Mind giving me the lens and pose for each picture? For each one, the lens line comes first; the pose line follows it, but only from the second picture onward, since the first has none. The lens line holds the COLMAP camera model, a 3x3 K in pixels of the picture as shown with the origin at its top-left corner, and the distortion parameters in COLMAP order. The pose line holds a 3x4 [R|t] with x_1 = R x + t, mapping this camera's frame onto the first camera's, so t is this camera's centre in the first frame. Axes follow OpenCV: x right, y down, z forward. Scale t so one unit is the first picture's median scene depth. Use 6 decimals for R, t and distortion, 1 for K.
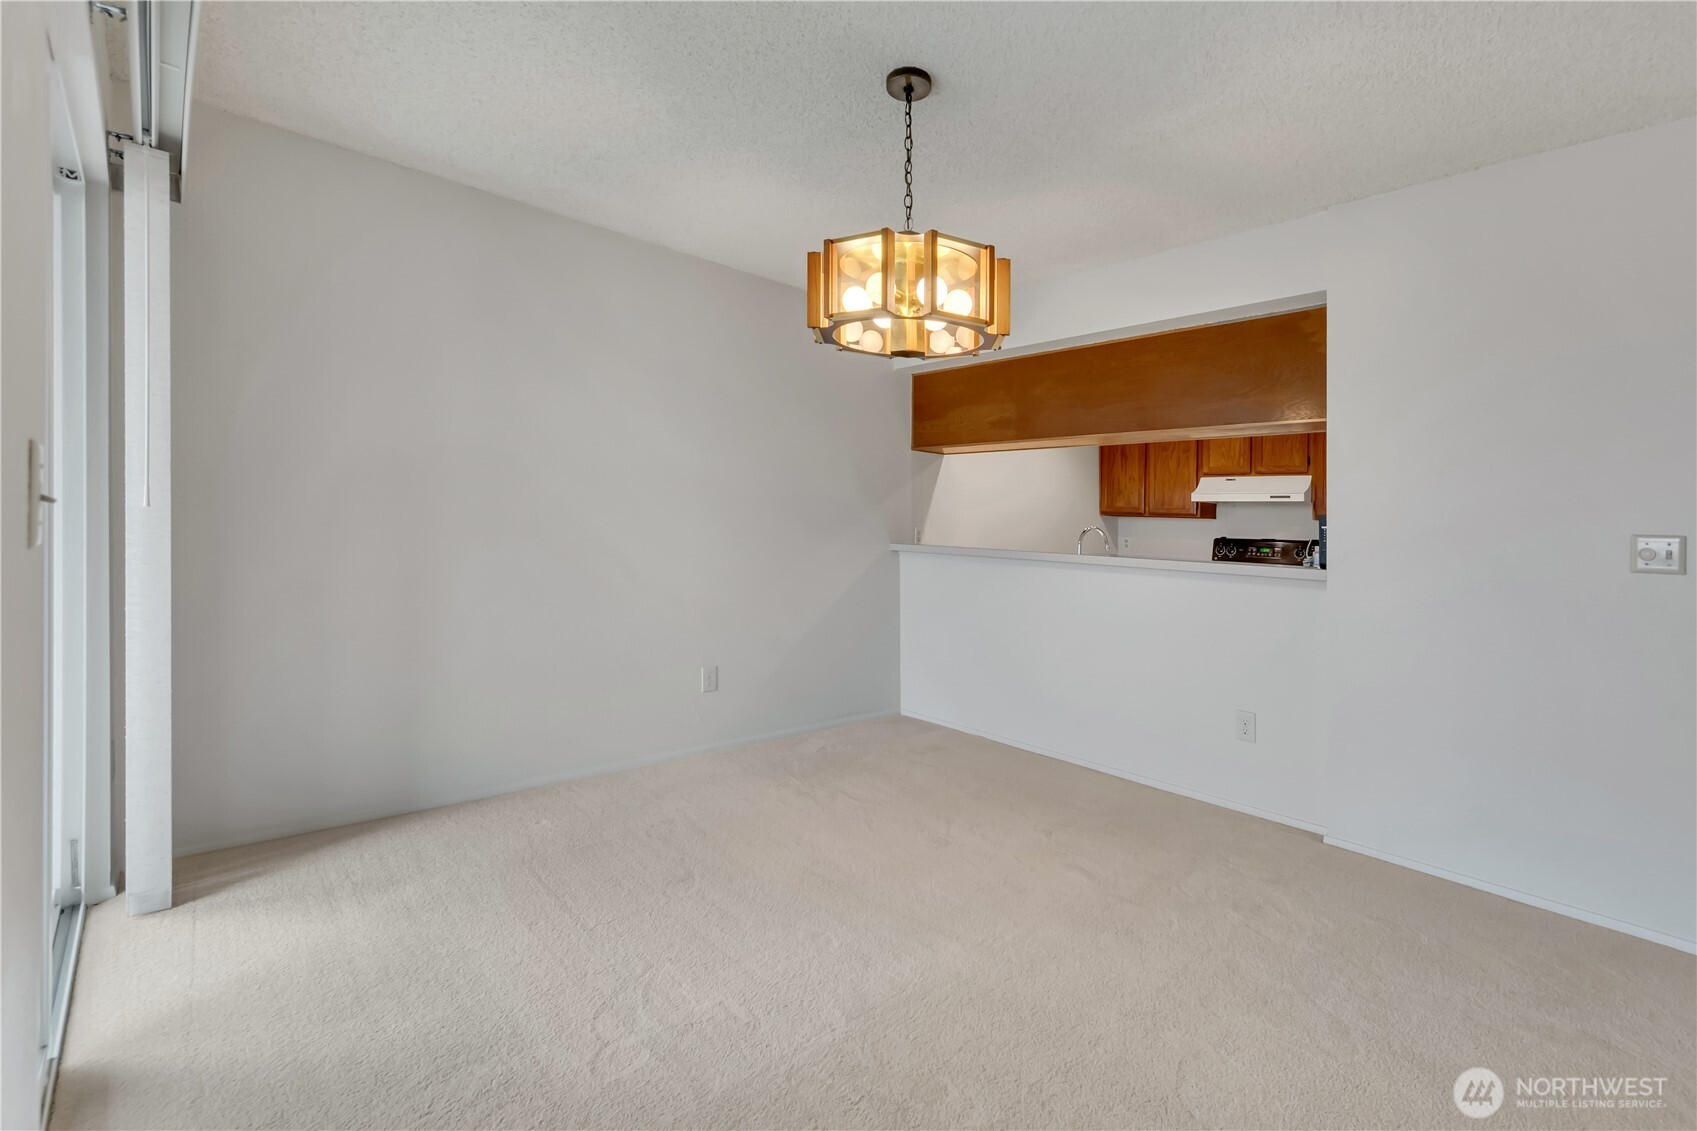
lens RADIAL K [[771.2, 0, 851.9], [0, 771.2, 563.7], [0, 0, 1]] dist [0.010876, -0.000747]
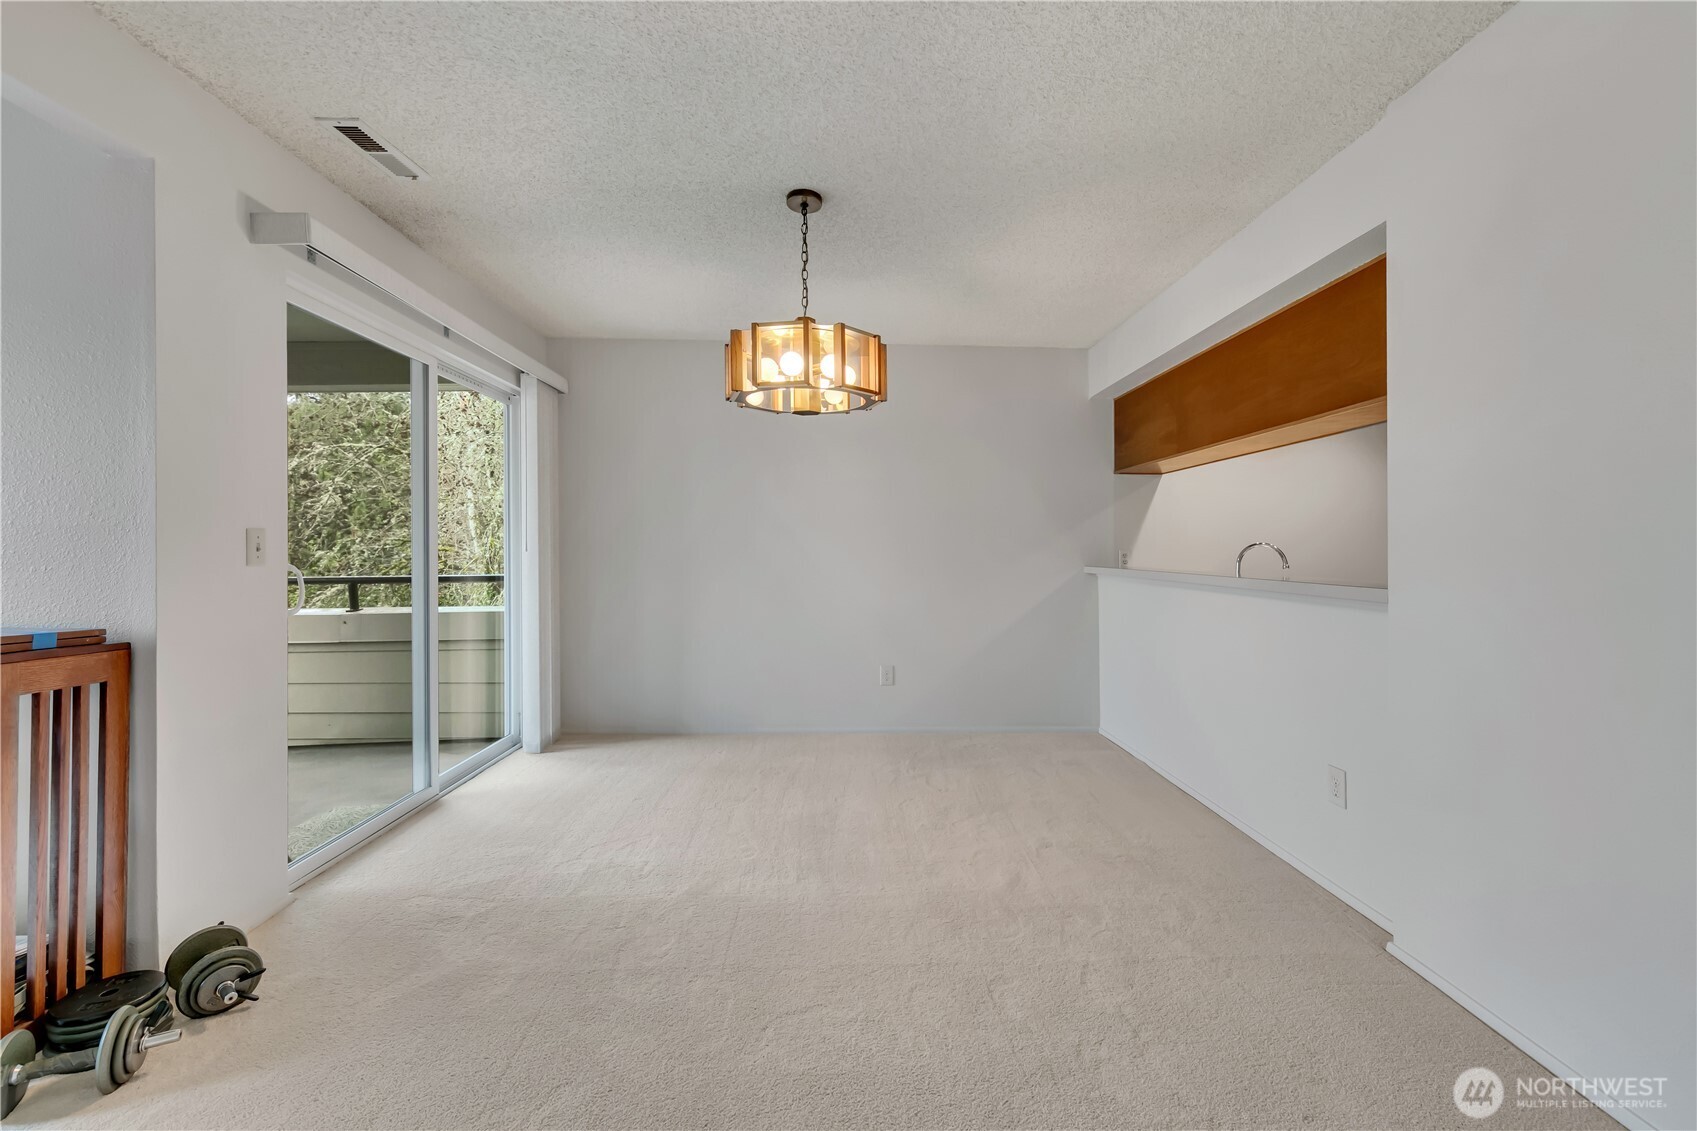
lens RADIAL K [[686.2, 0, 849.3], [0, 686.2, 557.8], [0, 0, 1]] dist [0.008846, -0.000878]
pose [[0.752476, -0.021842, -0.658257, 0.522553], [-0.007655, 0.999092, -0.041902, 0.003760], [0.658575, 0.036569, 0.751626, 0.097911]]
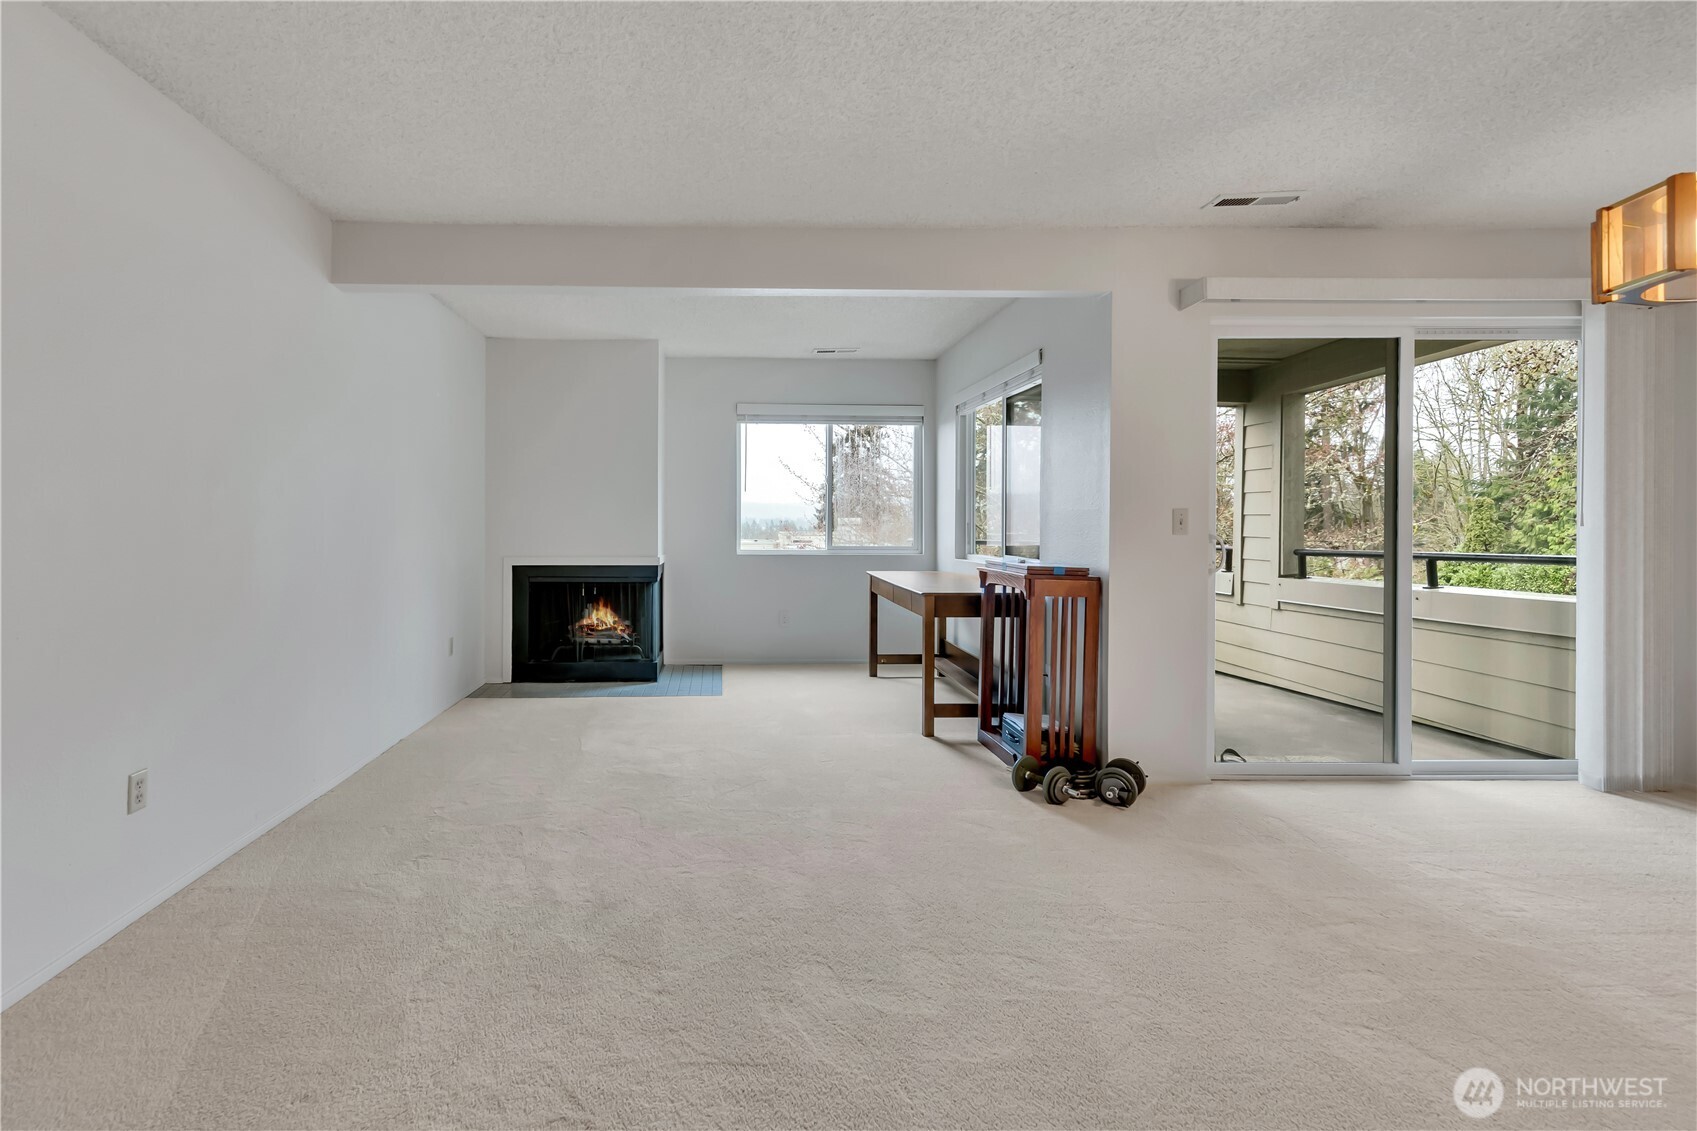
lens RADIAL K [[771.2, 0, 755.6], [0, 771.2, 526.2], [0, 0, 1]] dist [0.010876, -0.000747]
pose [[-0.656752, -0.029399, -0.753533, 0.796690], [-0.054457, 0.998480, 0.008507, 0.000201], [0.752138, 0.046622, -0.657355, 0.427110]]
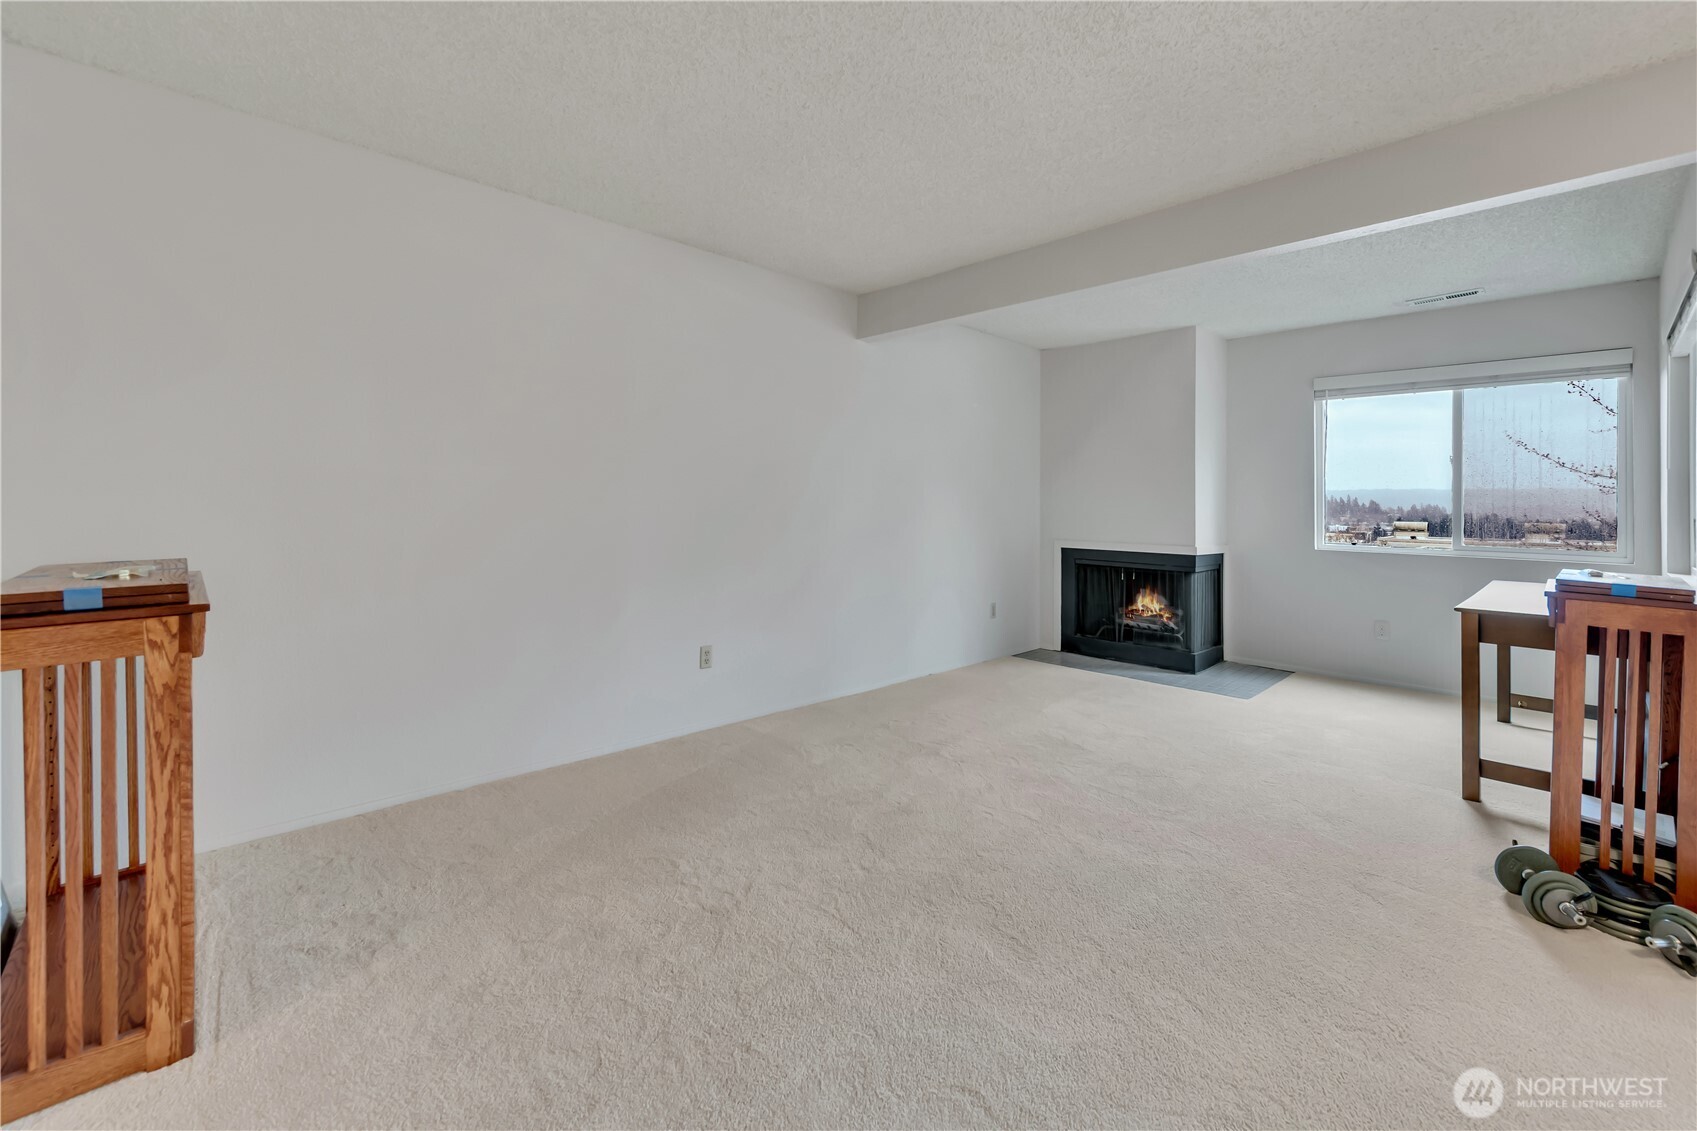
lens RADIAL K [[728.7, 0, 850.5], [0, 728.7, 504.4], [0, 0, 1]] dist [0.002931, 0.000635]
pose [[-0.998720, -0.047267, -0.017996, 0.490350], [-0.047950, 0.998063, 0.039638, -0.019801], [0.016087, 0.040450, -0.999052, 0.661759]]
